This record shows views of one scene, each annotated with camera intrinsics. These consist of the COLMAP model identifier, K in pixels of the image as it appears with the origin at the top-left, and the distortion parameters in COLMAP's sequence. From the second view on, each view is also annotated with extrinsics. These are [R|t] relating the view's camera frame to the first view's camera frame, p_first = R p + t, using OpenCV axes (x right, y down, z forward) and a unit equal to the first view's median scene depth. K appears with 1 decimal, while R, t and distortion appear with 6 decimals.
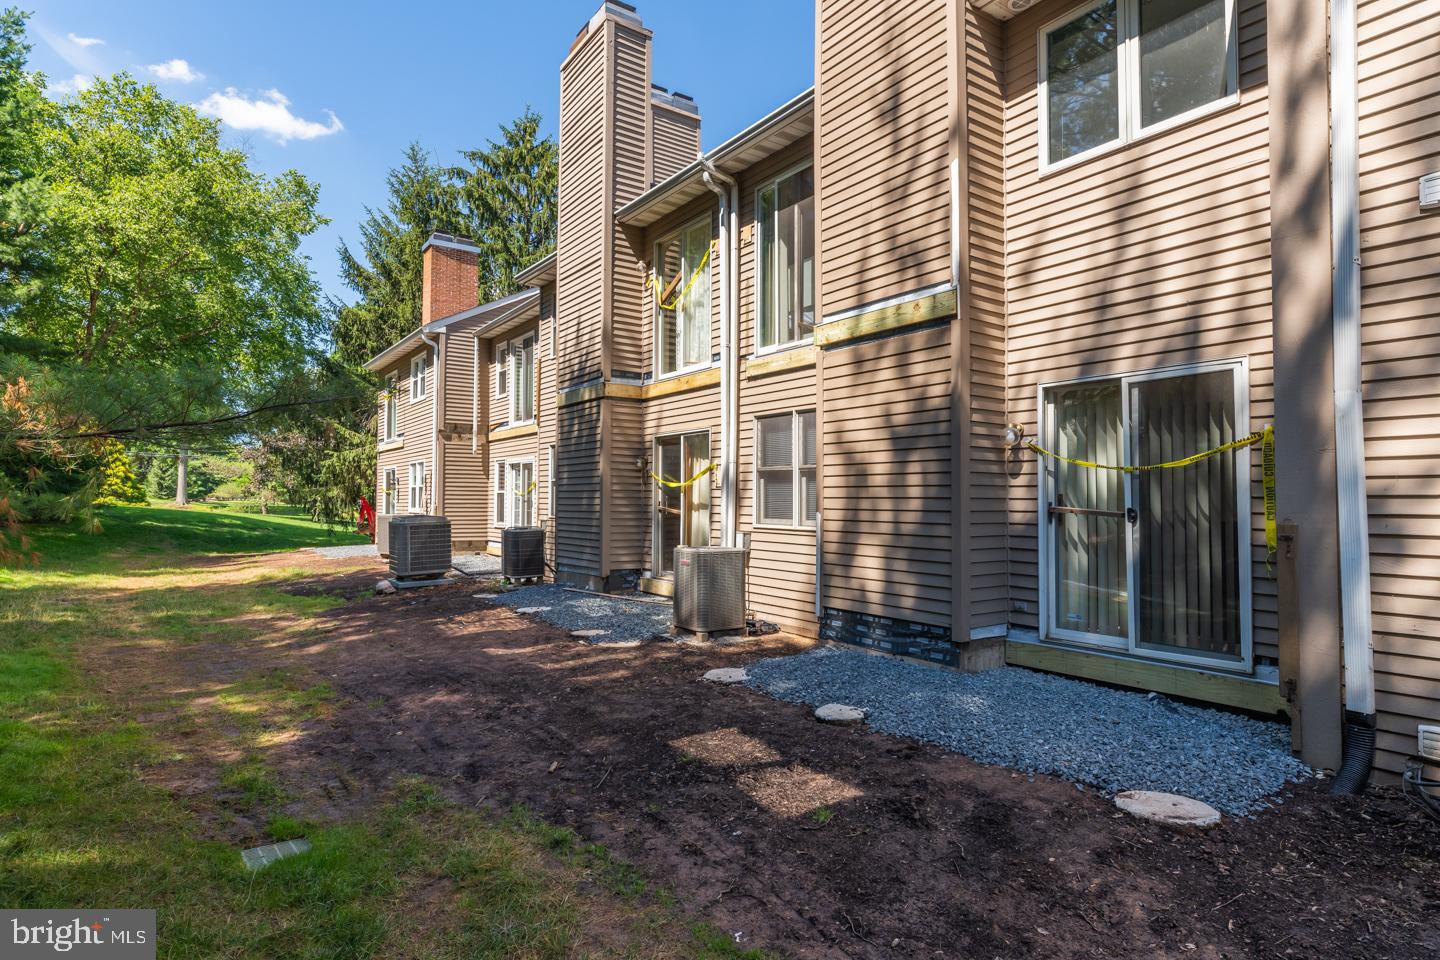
lens RADIAL K [[784.3, 0, 723.8], [0, 784.3, 477.6], [0, 0, 1]] dist [0.003215, 0.000124]
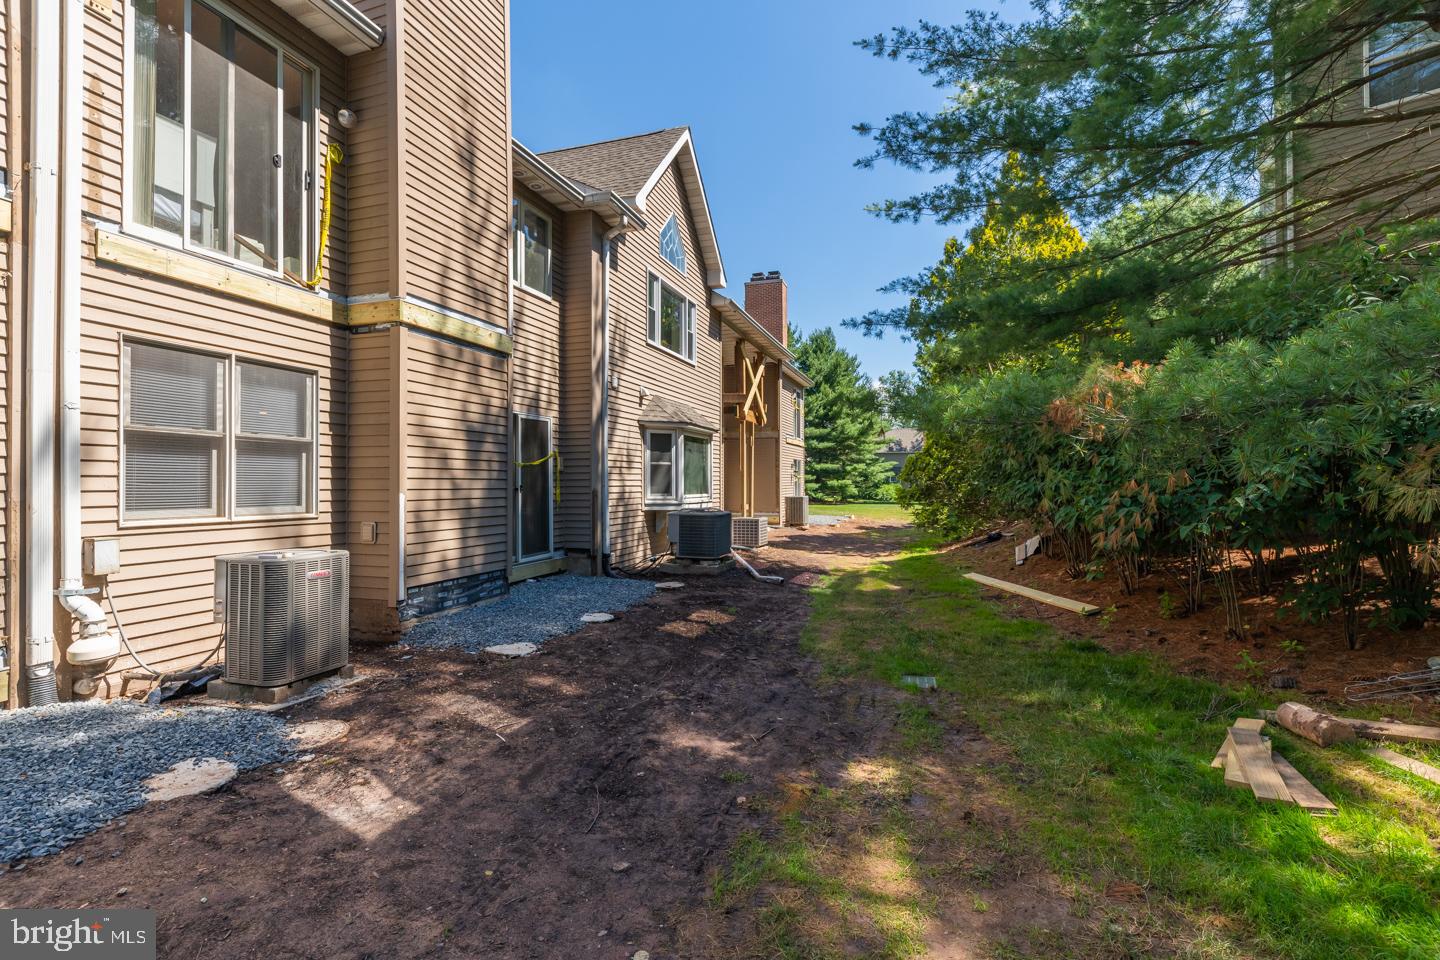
lens RADIAL K [[673.2, 0, 722.9], [0, 673.2, 480.0], [0, 0, 1]] dist [-0.001114, -0.000287]
pose [[-0.605952, -0.000033, 0.795502, -0.876809], [-0.024914, 0.999510, -0.018936, 0.037700], [-0.795111, -0.031294, -0.605656, 1.331033]]
